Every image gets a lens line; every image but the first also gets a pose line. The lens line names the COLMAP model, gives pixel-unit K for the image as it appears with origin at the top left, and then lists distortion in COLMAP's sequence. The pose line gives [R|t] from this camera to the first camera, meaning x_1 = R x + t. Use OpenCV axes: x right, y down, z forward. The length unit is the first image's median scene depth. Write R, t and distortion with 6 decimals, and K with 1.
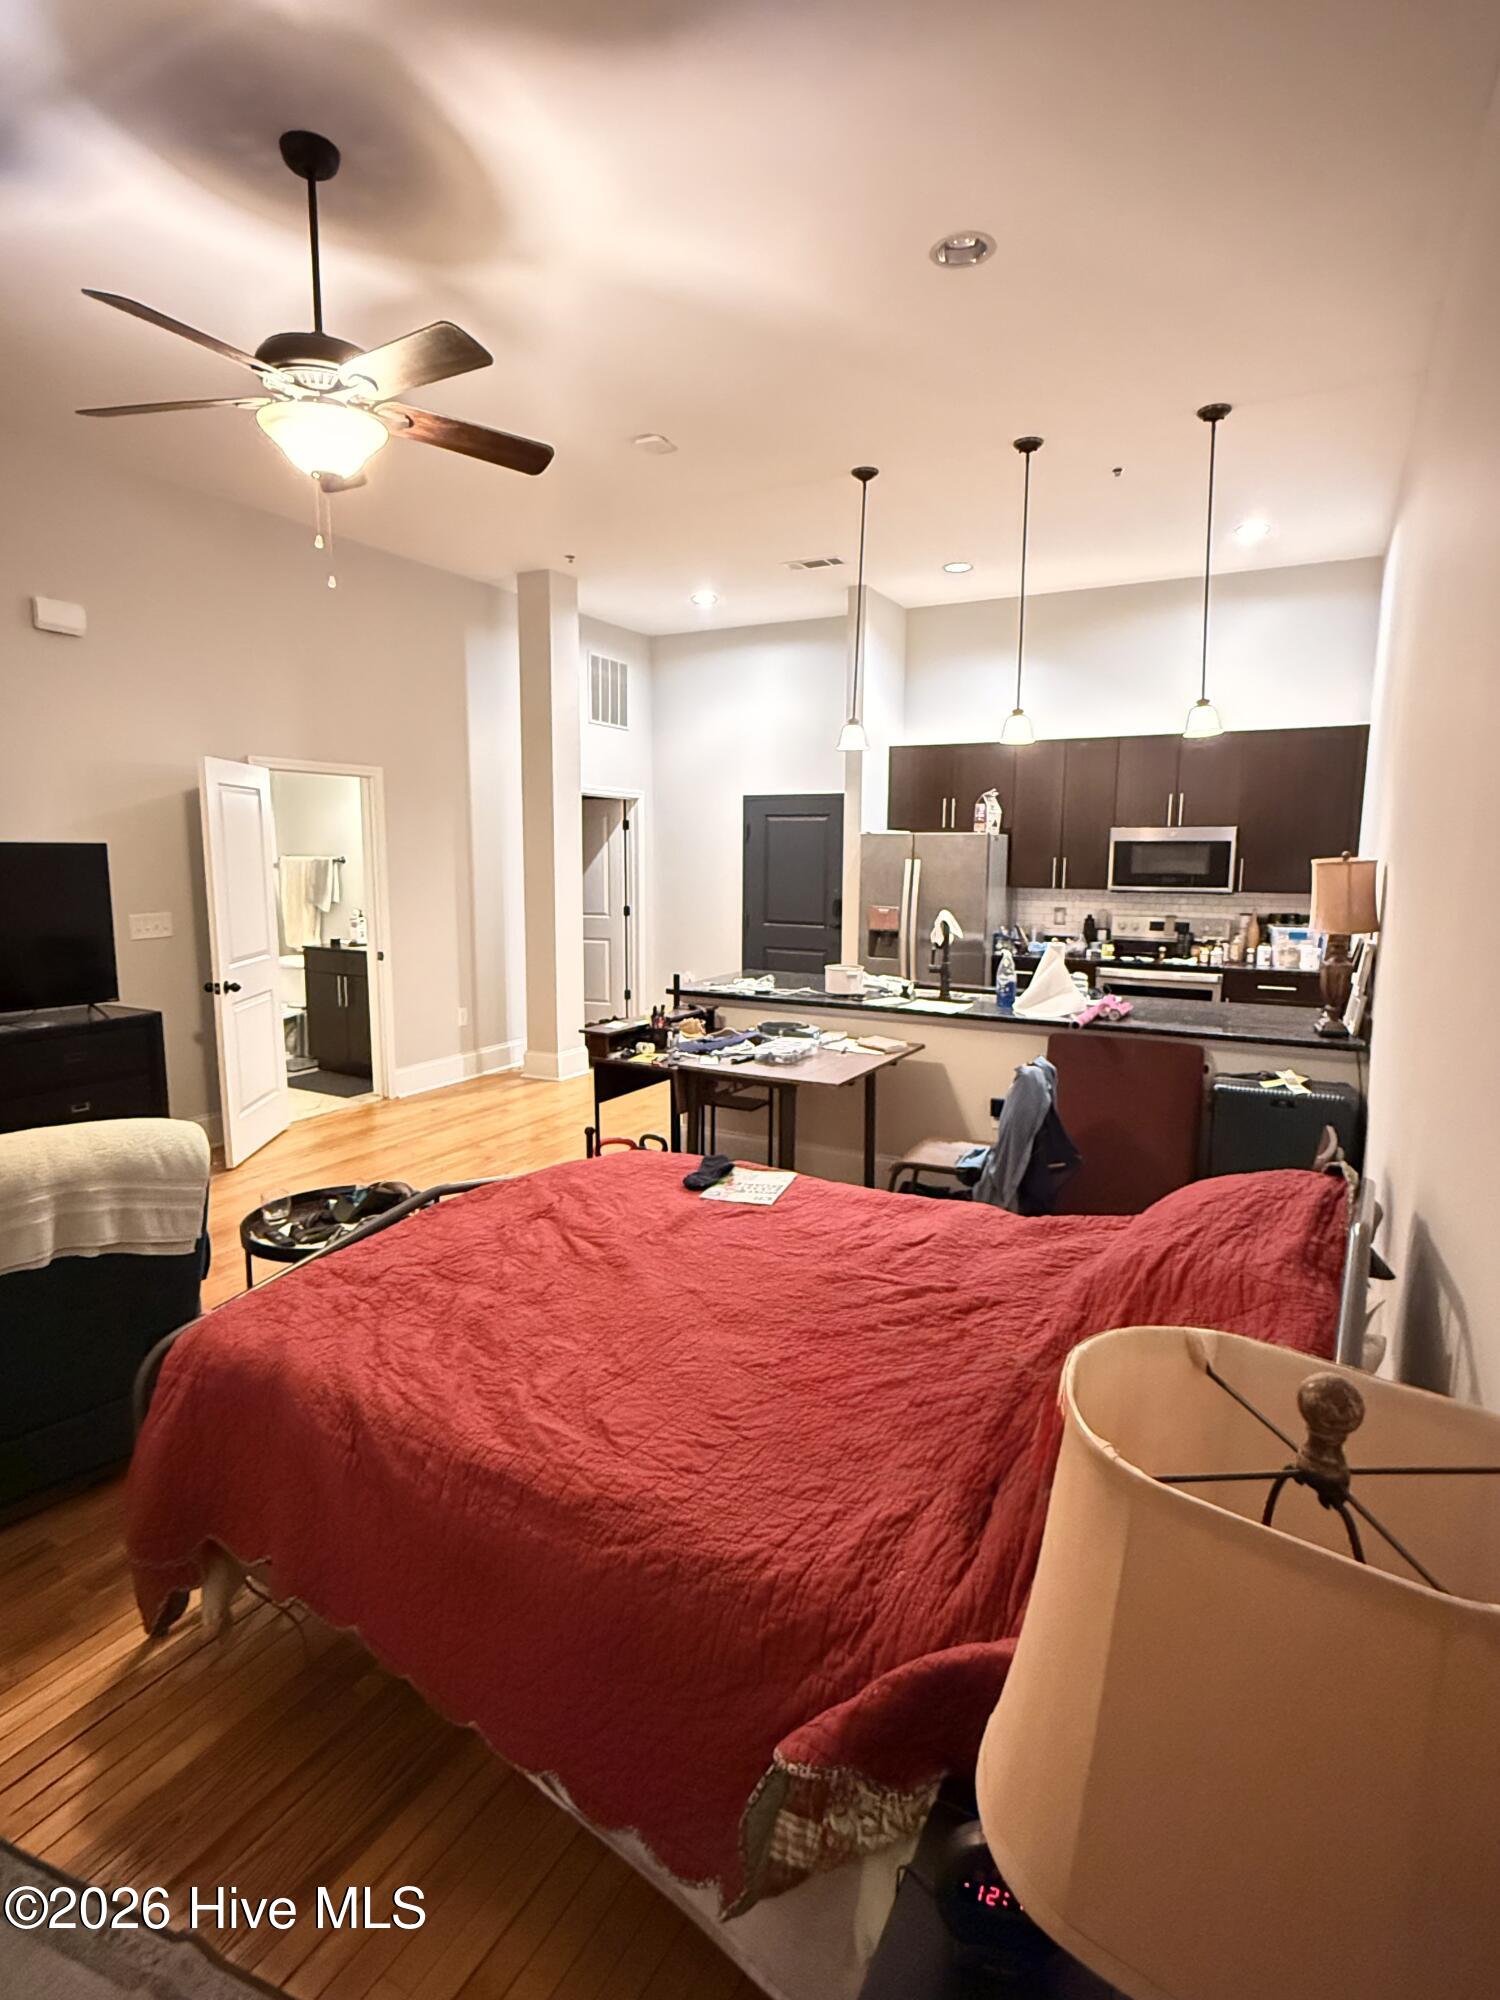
lens RADIAL K [[1037.2, 0, 749.6], [0, 1037.2, 1000.1], [0, 0, 1]] dist [0.000987, -0.000068]
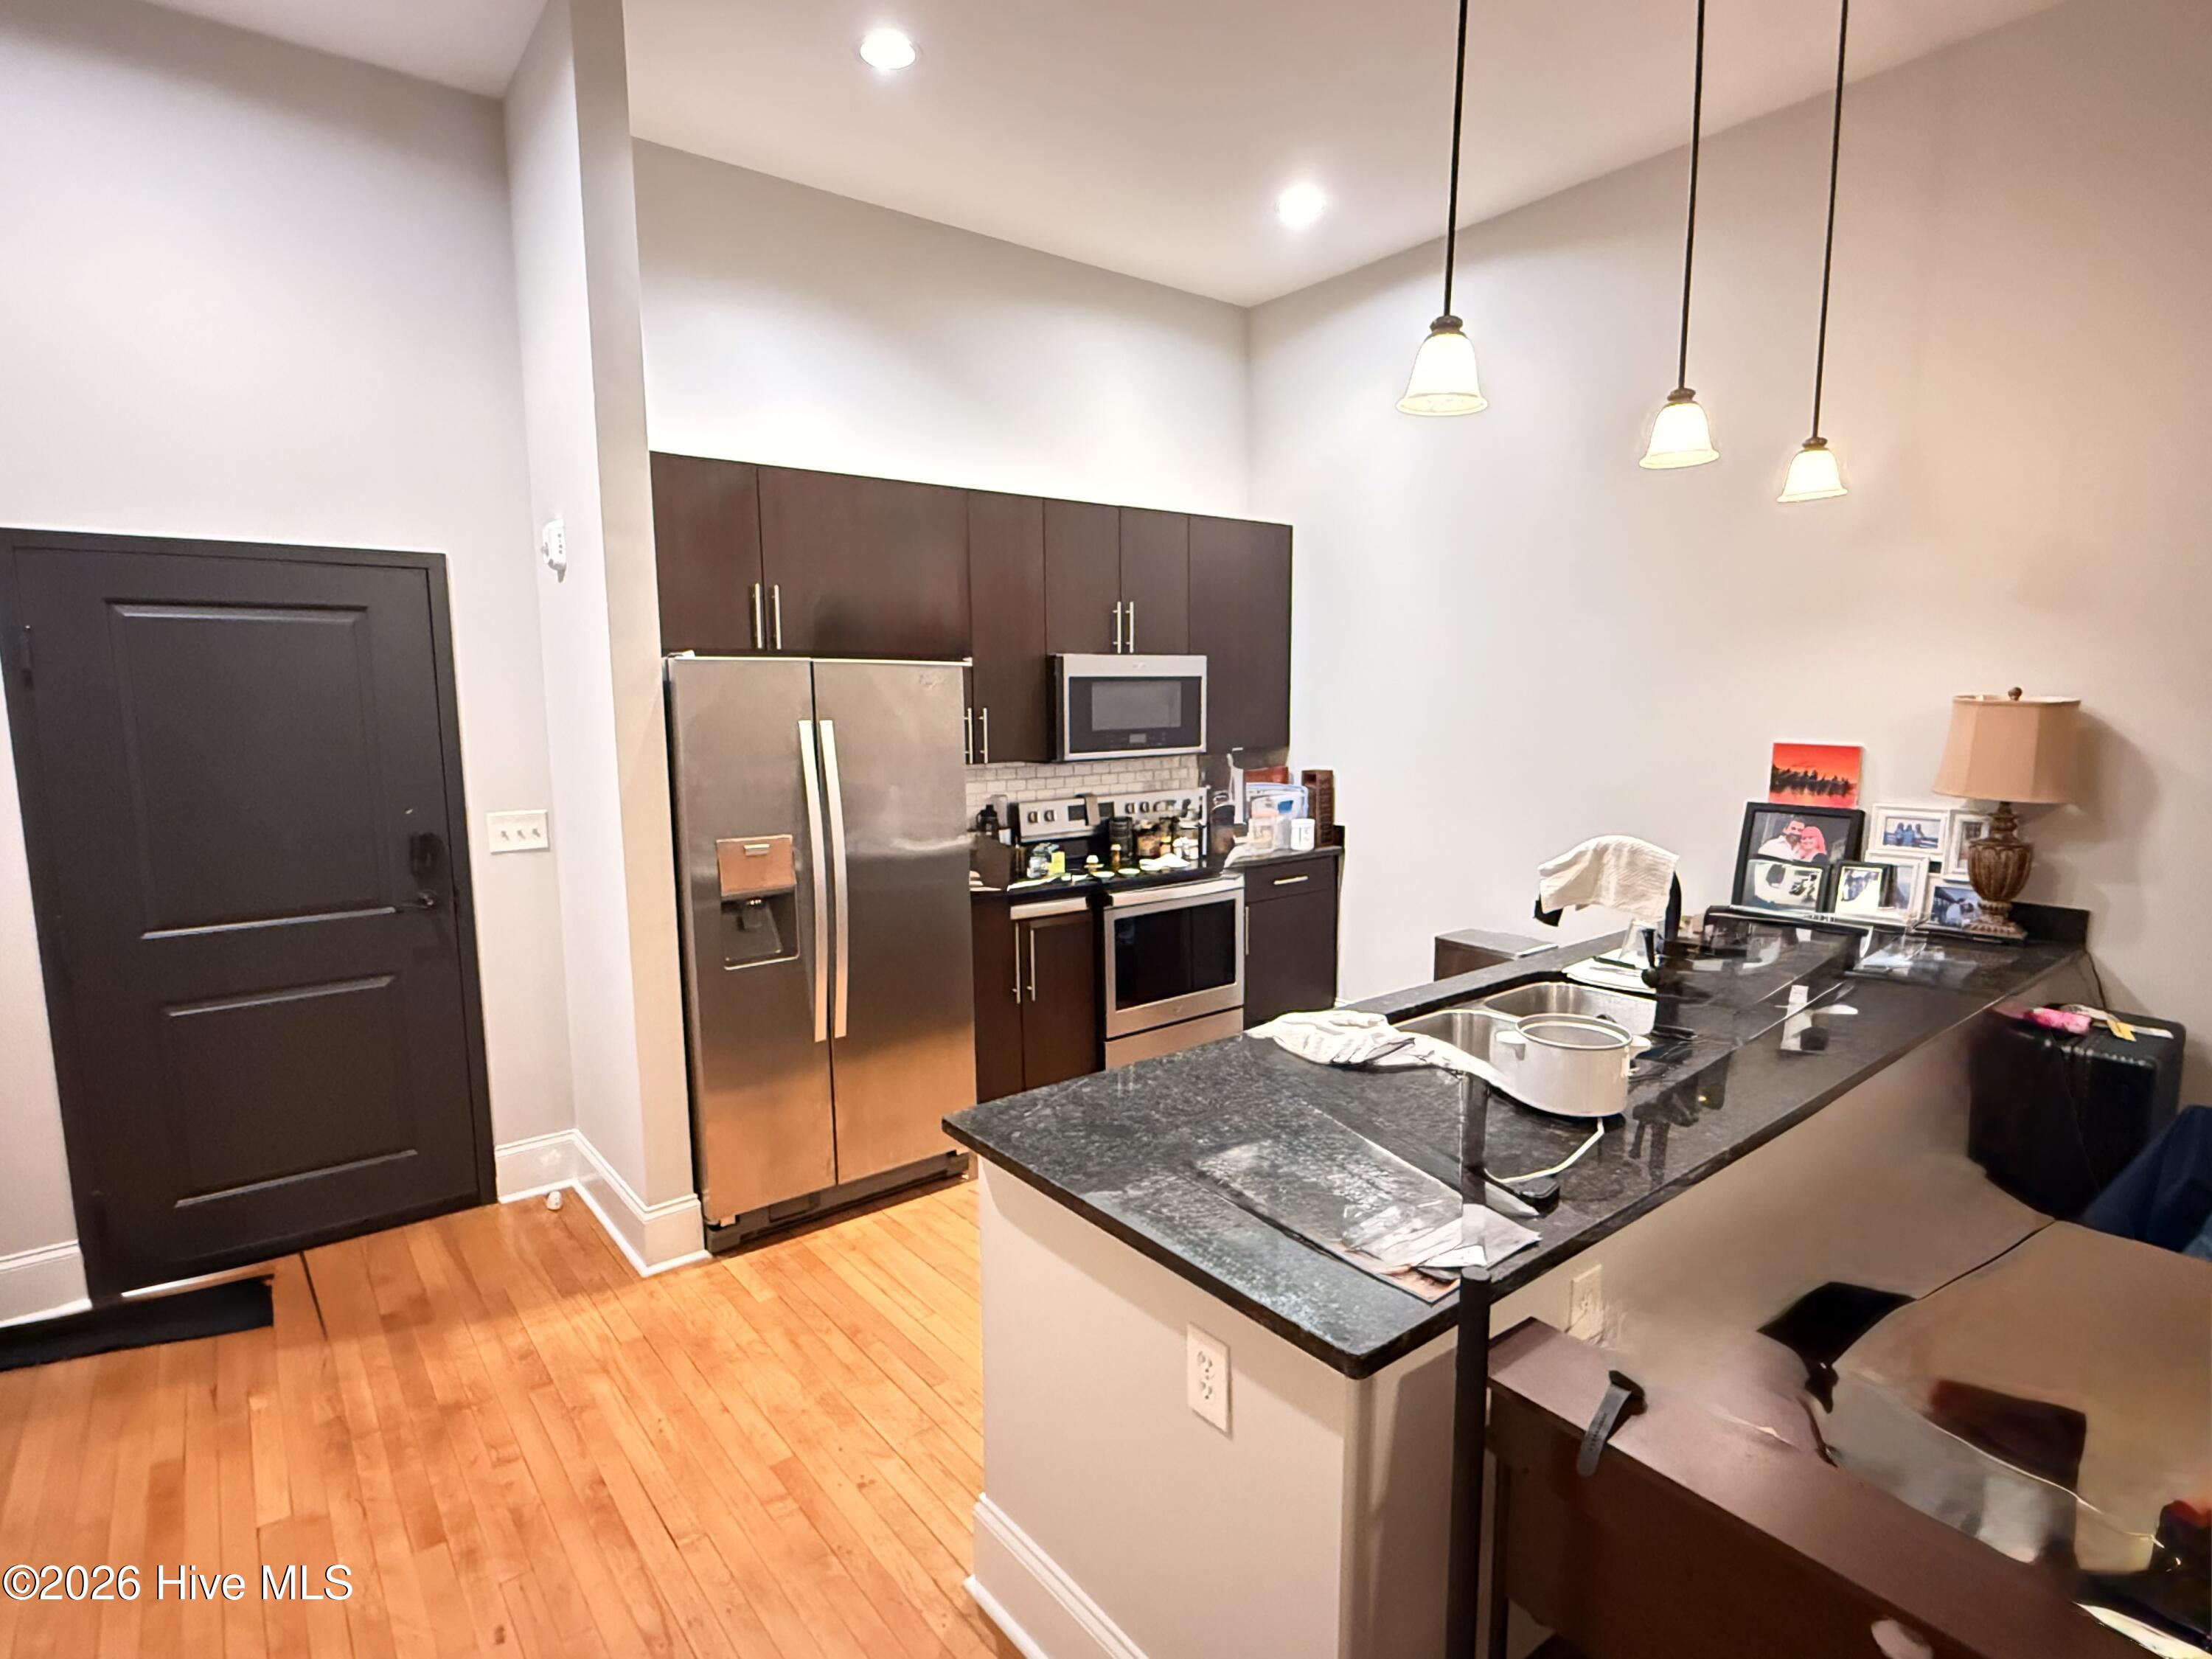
lens RADIAL K [[1147.1, 0, 1106.3], [0, 1147.1, 835.4], [0, 0, 1]] dist [0.000987, -0.000068]
pose [[0.380941, -0.125724, 0.916012, -0.244467], [0.141492, 0.986970, 0.076621, -0.112829], [-0.913709, 0.100420, 0.393767, 0.742498]]
